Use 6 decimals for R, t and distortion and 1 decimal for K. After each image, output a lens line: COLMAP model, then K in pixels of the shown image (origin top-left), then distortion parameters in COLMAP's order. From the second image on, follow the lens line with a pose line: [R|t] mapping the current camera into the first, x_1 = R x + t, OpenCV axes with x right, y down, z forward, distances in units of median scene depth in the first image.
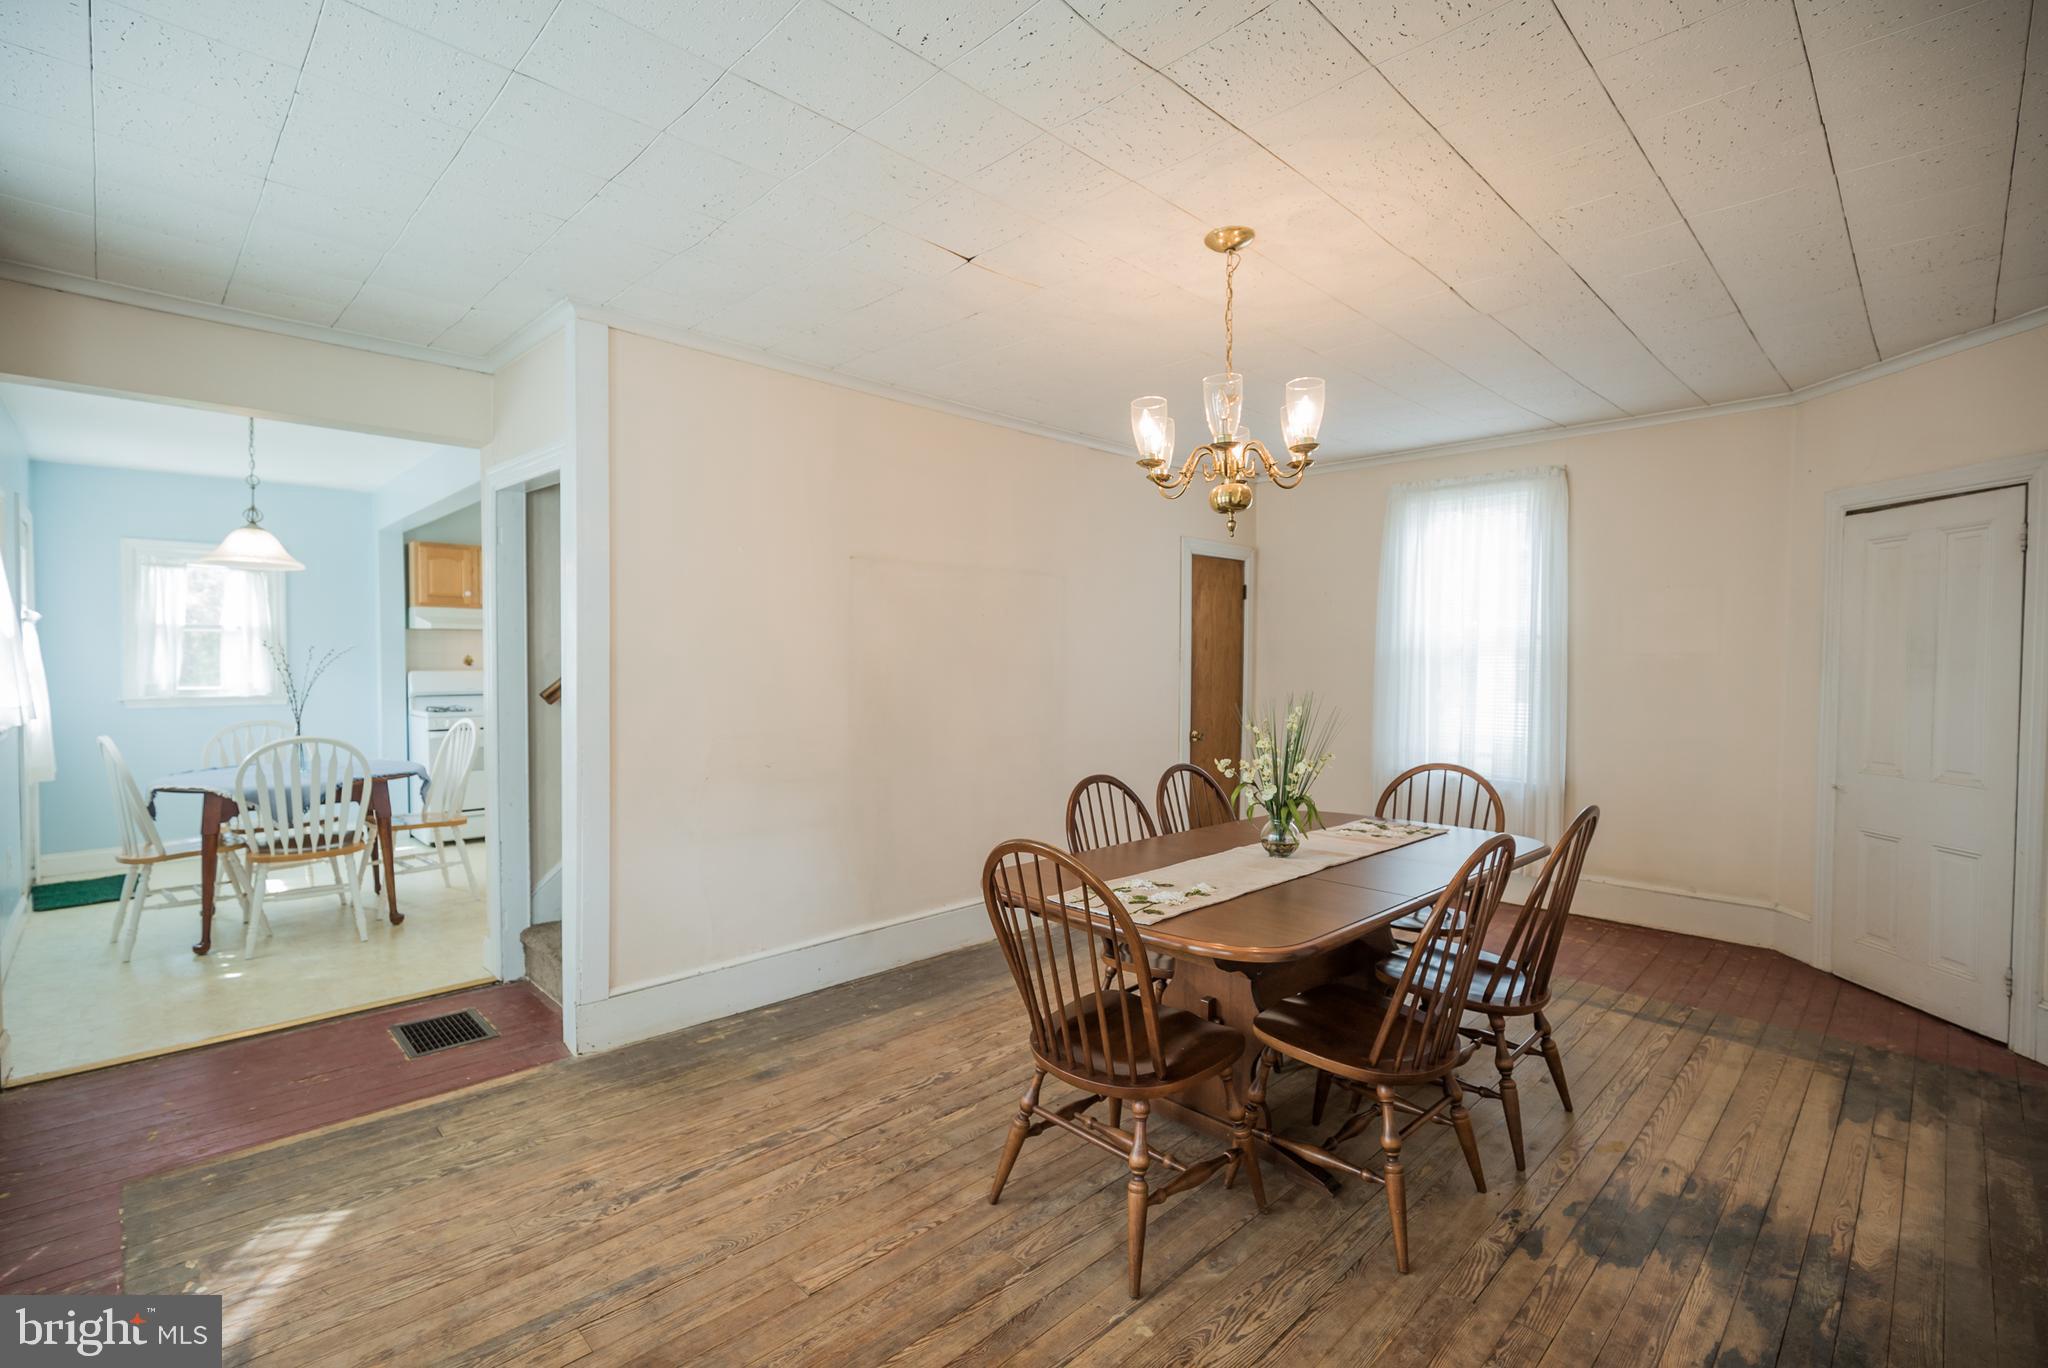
lens RADIAL K [[918.8, 0, 1017.3], [0, 918.8, 683.1], [0, 0, 1]] dist [-0.001260, -0.000666]
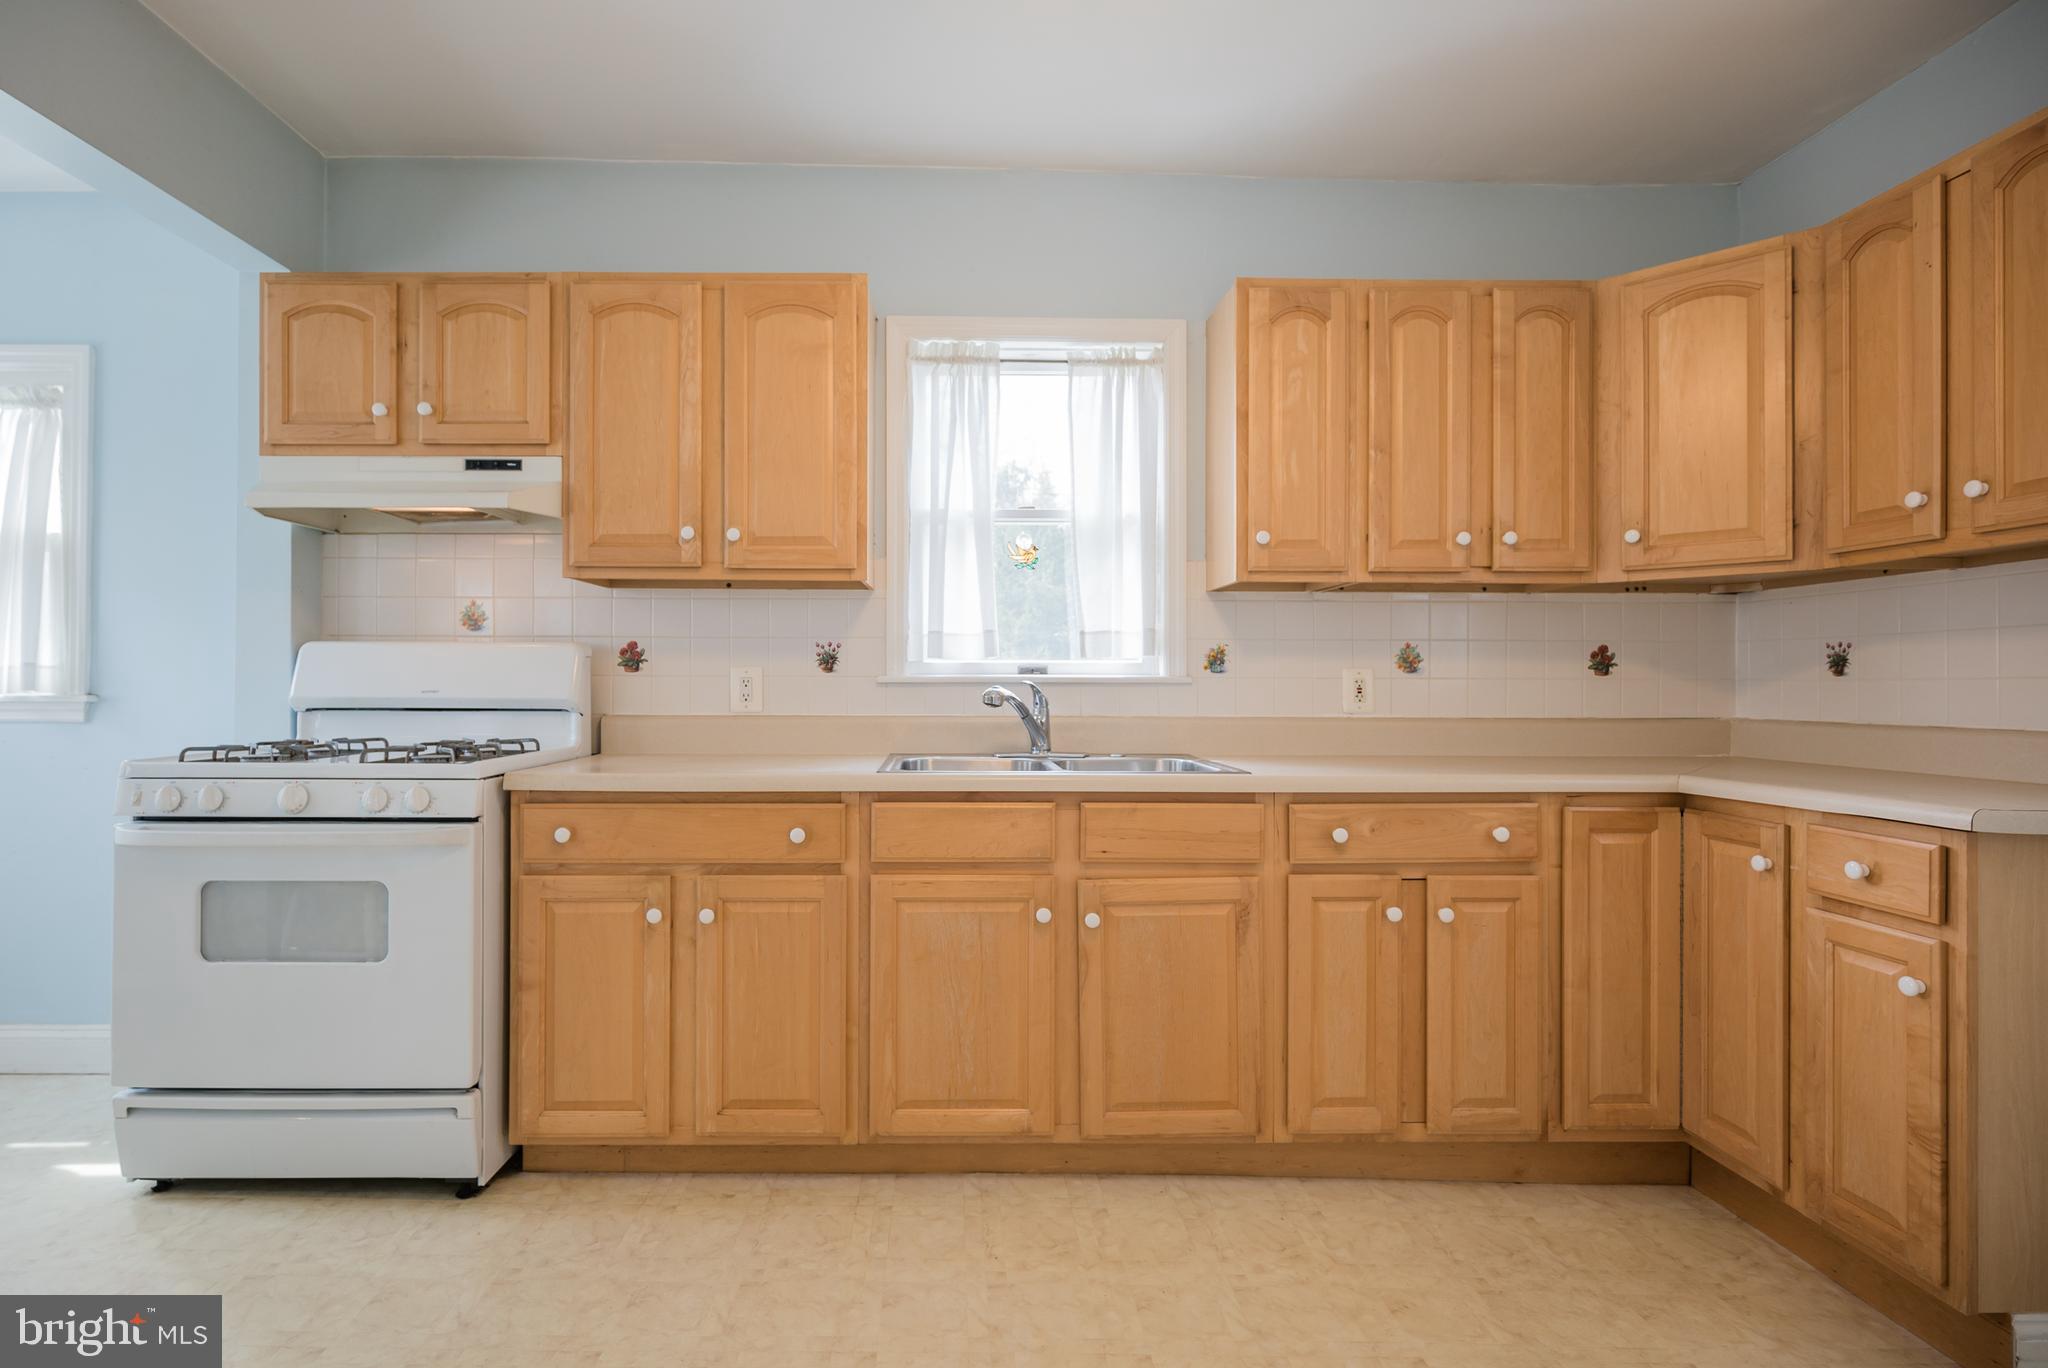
lens RADIAL K [[987.2, 0, 954.3], [0, 987.2, 679.5], [0, 0, 1]] dist [-0.002464, -0.000242]
pose [[0.724175, -0.003898, -0.689606, -0.375230], [-0.019808, 0.999454, -0.026451, 0.015123], [0.689332, 0.032815, 0.723702, 1.709866]]
